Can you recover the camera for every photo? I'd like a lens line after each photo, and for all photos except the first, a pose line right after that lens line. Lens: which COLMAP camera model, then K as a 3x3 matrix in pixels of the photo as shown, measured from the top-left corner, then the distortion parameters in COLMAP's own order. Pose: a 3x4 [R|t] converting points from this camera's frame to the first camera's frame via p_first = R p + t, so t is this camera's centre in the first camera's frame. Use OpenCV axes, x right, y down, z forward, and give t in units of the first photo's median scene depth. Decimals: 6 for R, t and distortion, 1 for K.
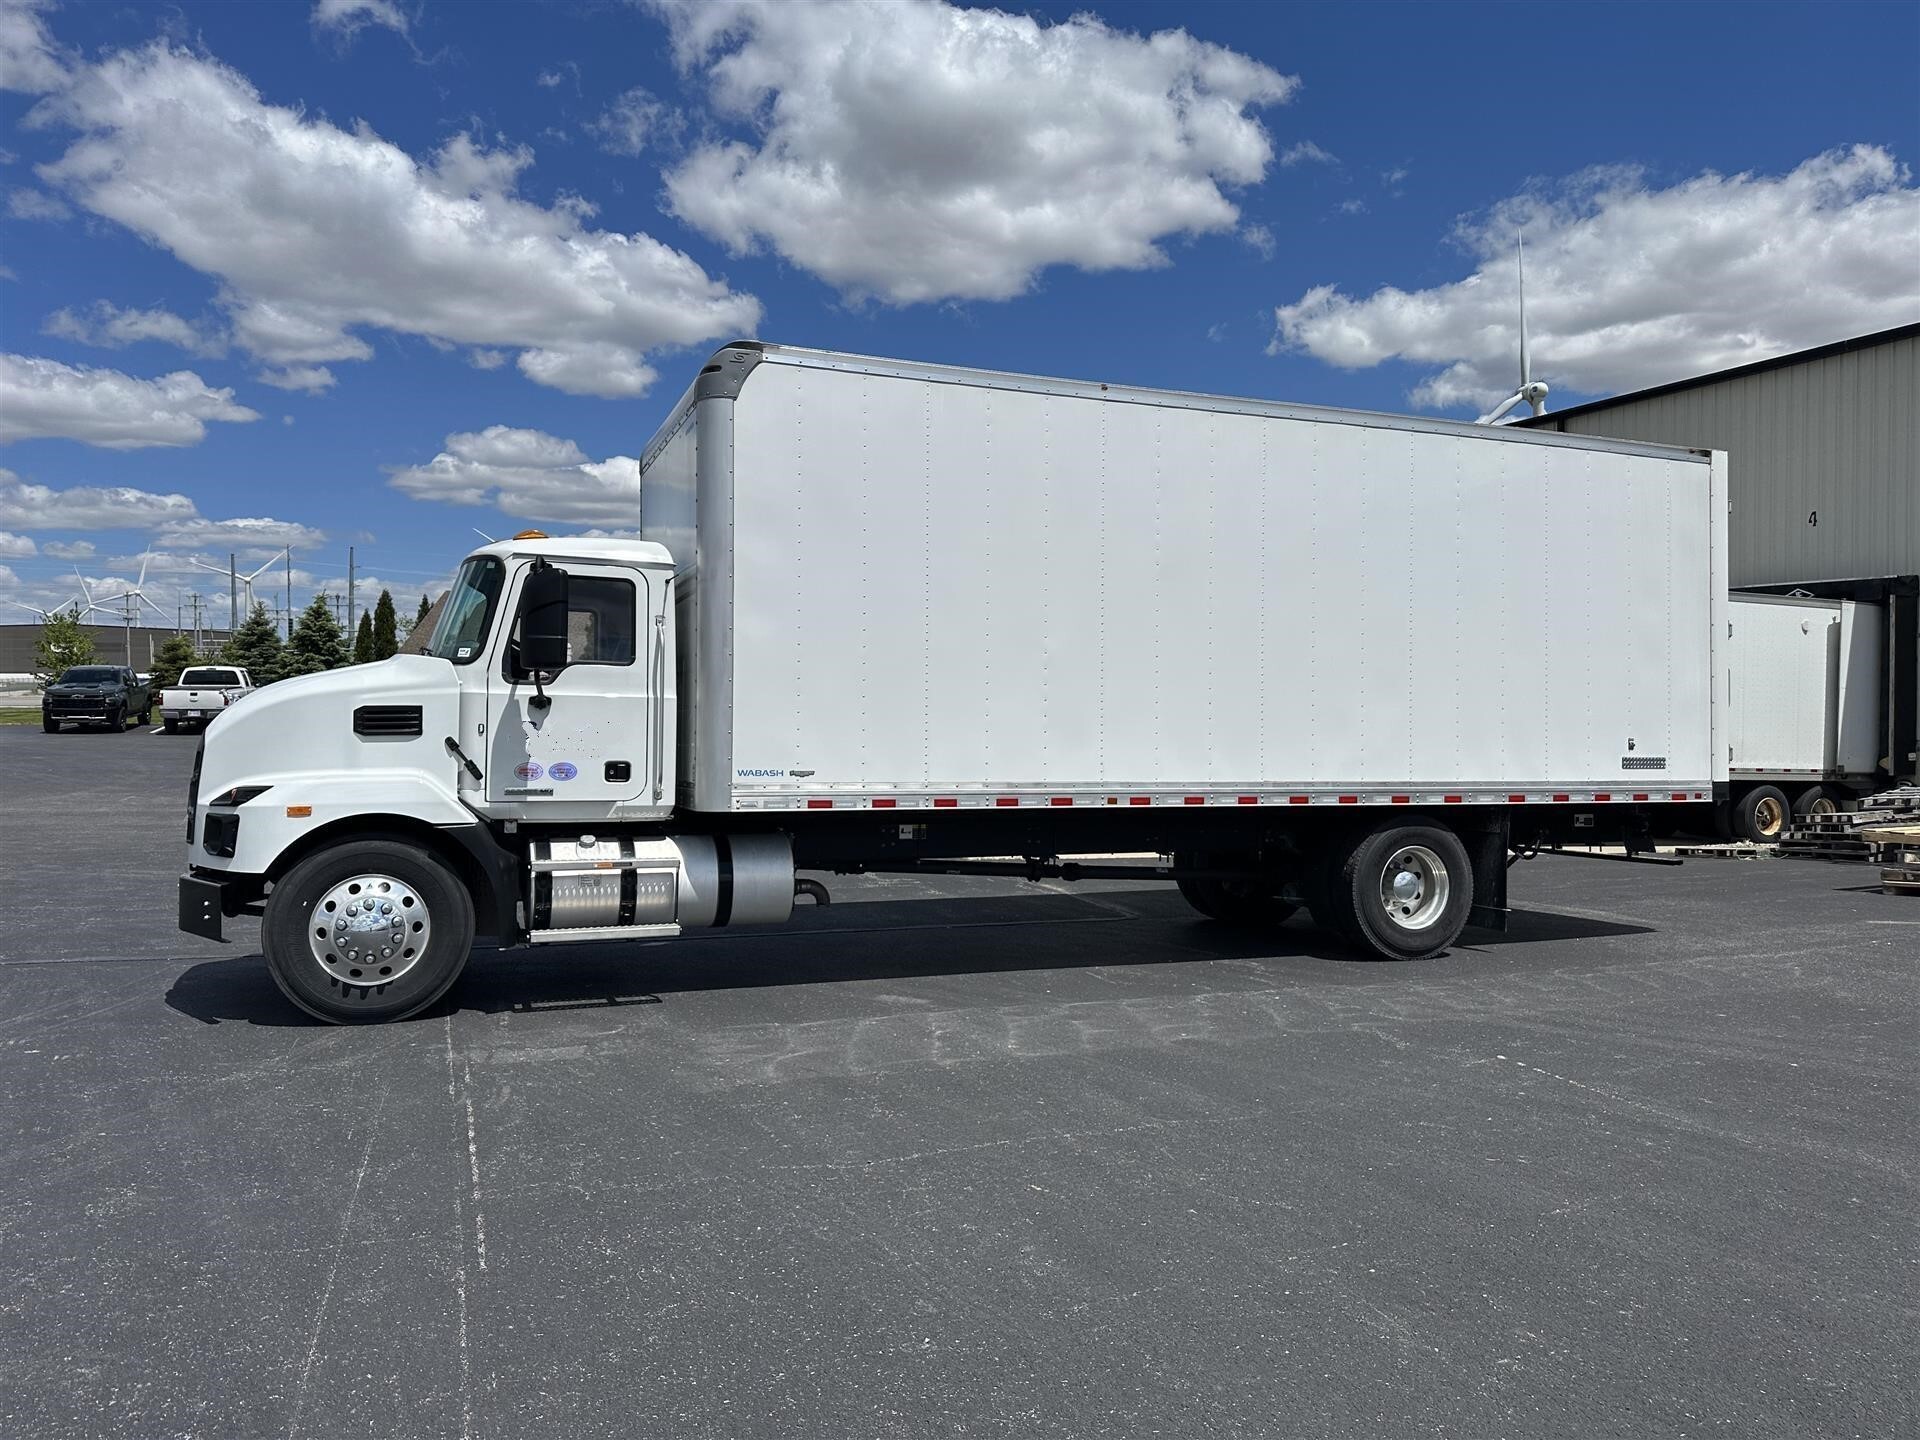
lens RADIAL K [[1288.0, 0, 877.0], [0, 1288.0, 719.0], [0, 0, 1]] dist [0.021160, -0.000415]
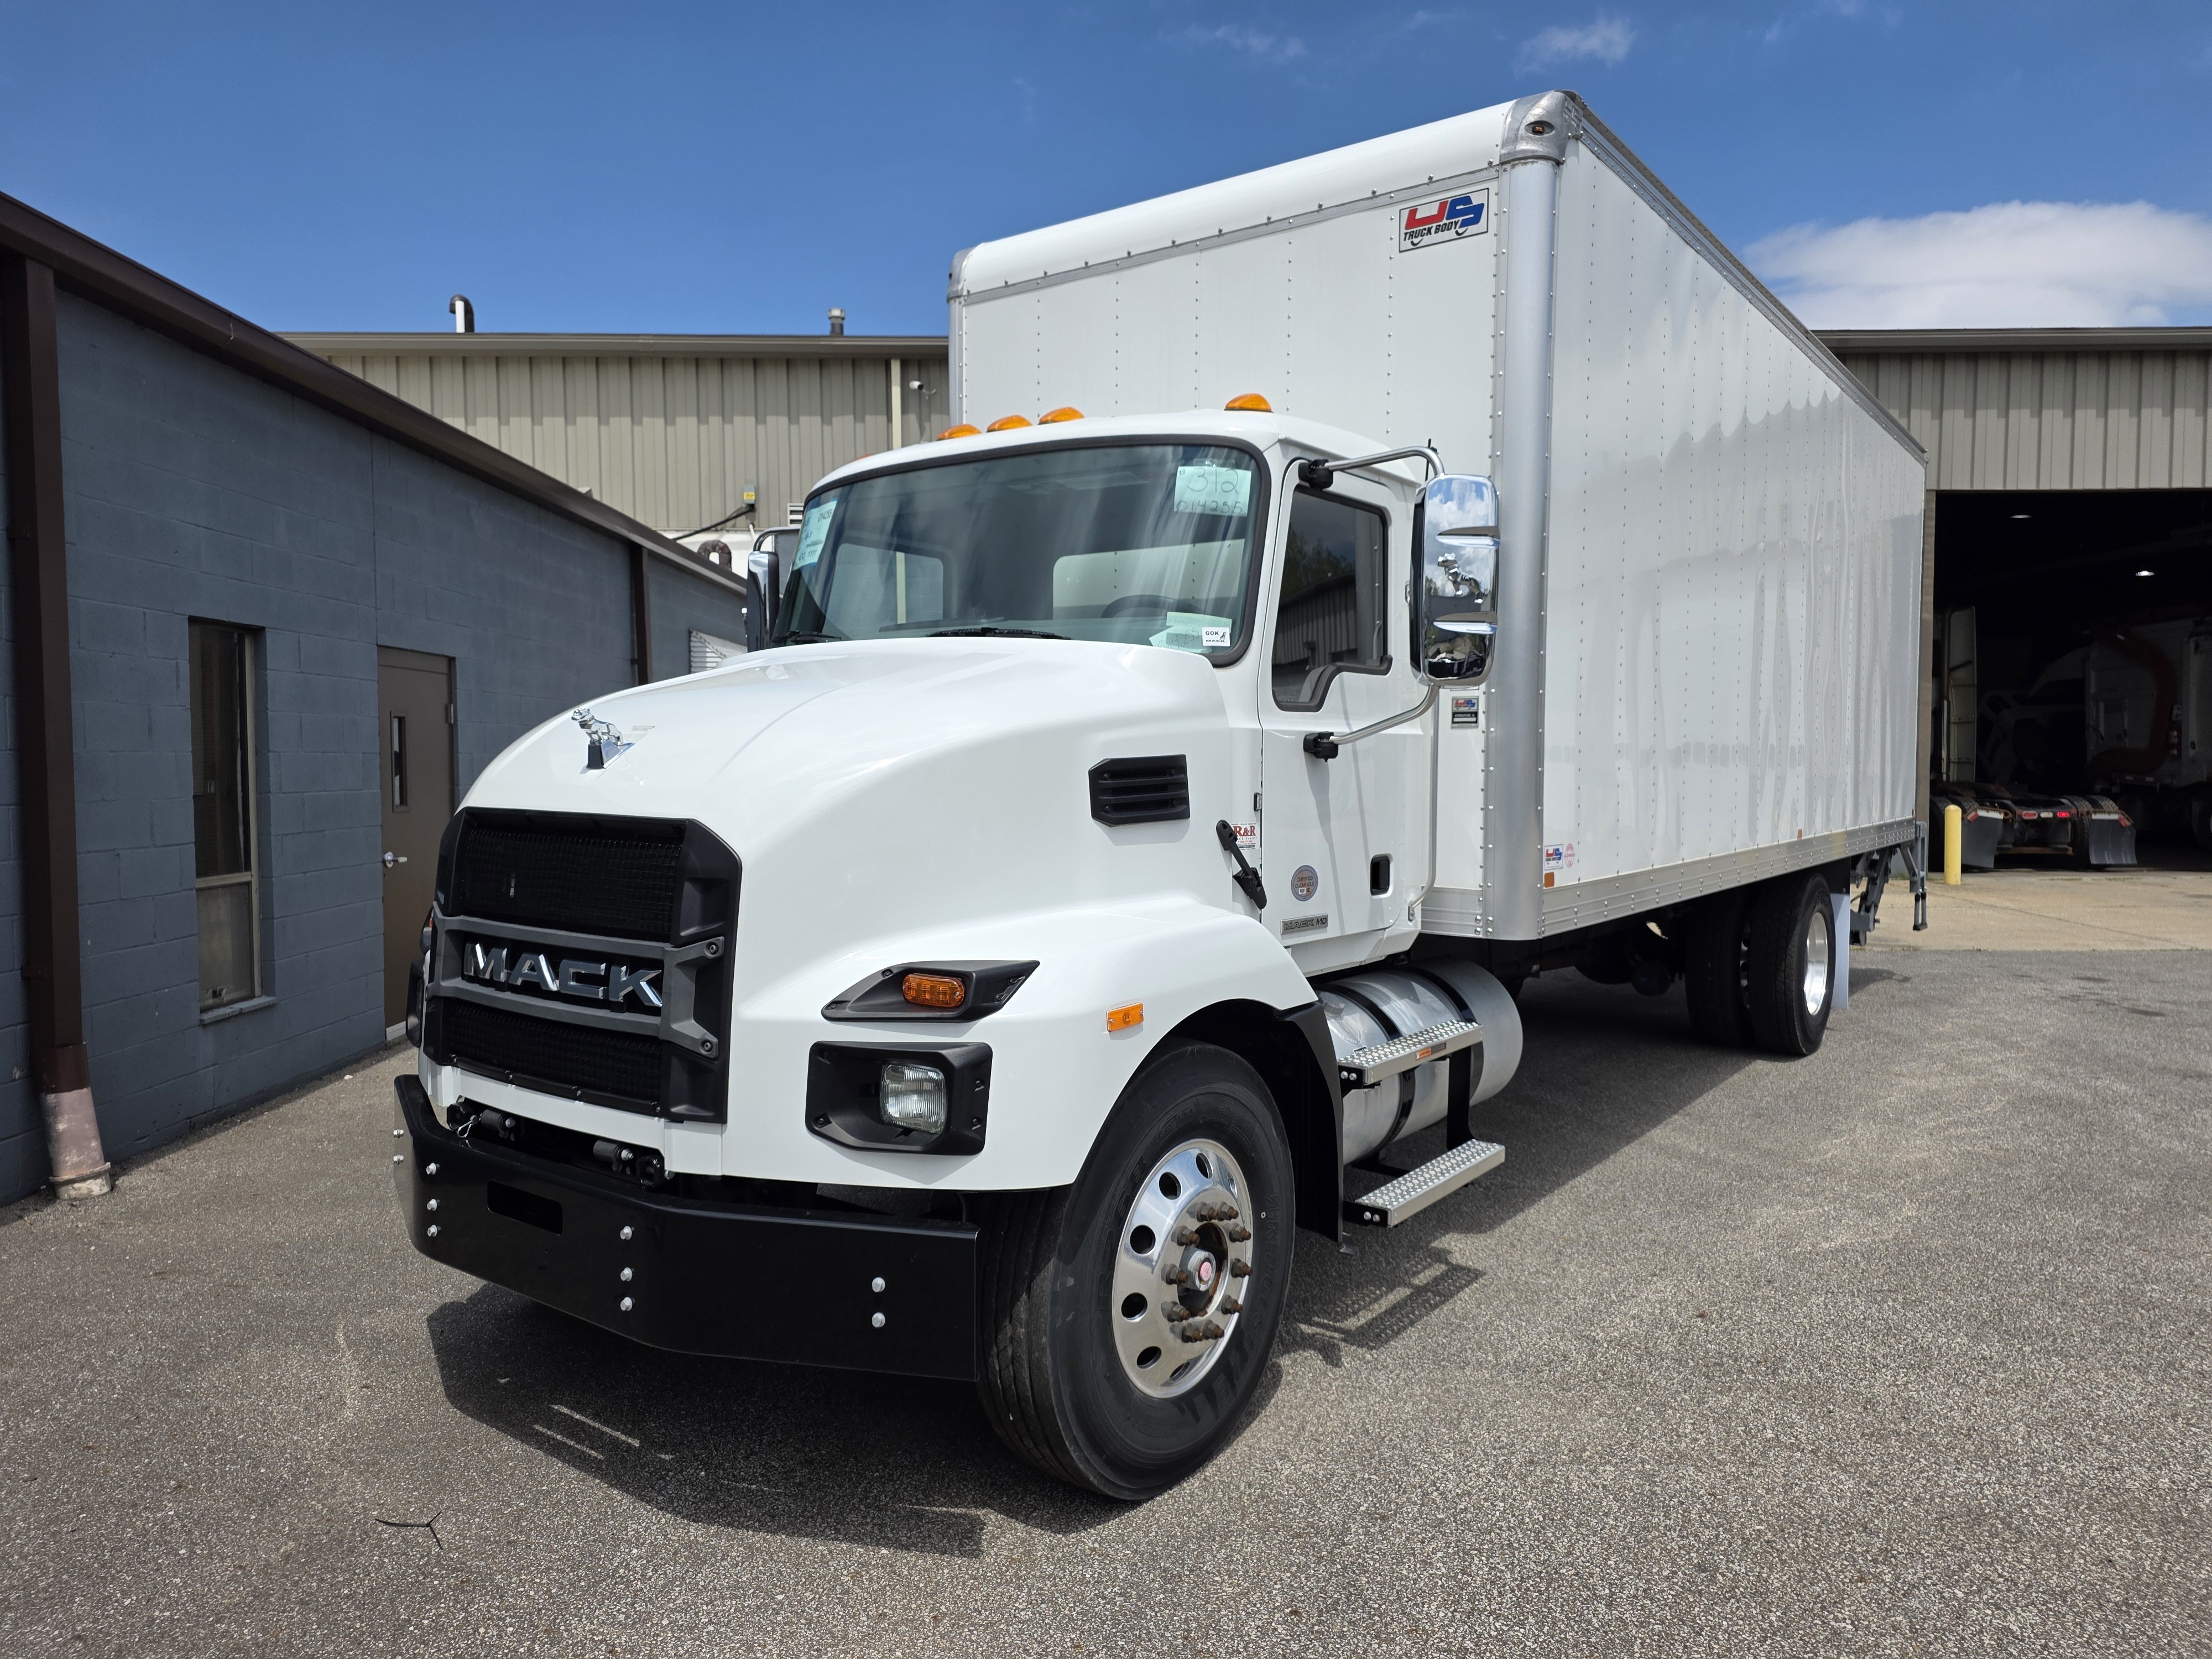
lens RADIAL K [[1493.0, 0, 1106.0], [0, 1493.0, 829.5], [0, 0, 1]] dist [0.050158, -0.000837]
pose [[0.844577, -0.034302, 0.534334, -0.657879], [0.002578, 0.998195, 0.060005, -0.016127], [-0.535428, -0.049301, 0.843141, 0.566082]]
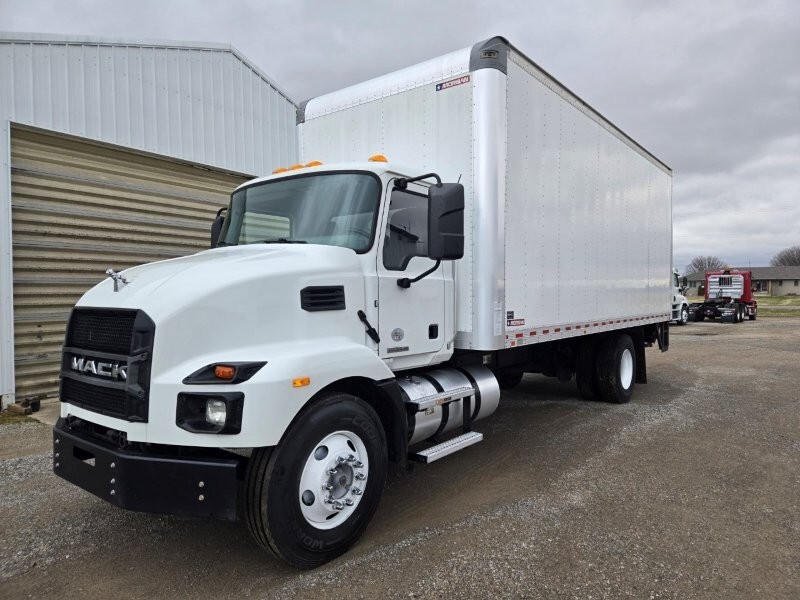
lens RADIAL K [[539.9, 0, 400.0], [0, 539.9, 300.0], [0, 0, 1]] dist [0.050158, -0.000837]
pose [[0.856739, -0.015652, 0.515512, -0.570127], [0.007538, 0.999813, 0.017828, -0.005738], [-0.515694, -0.011388, 0.856697, 0.528015]]
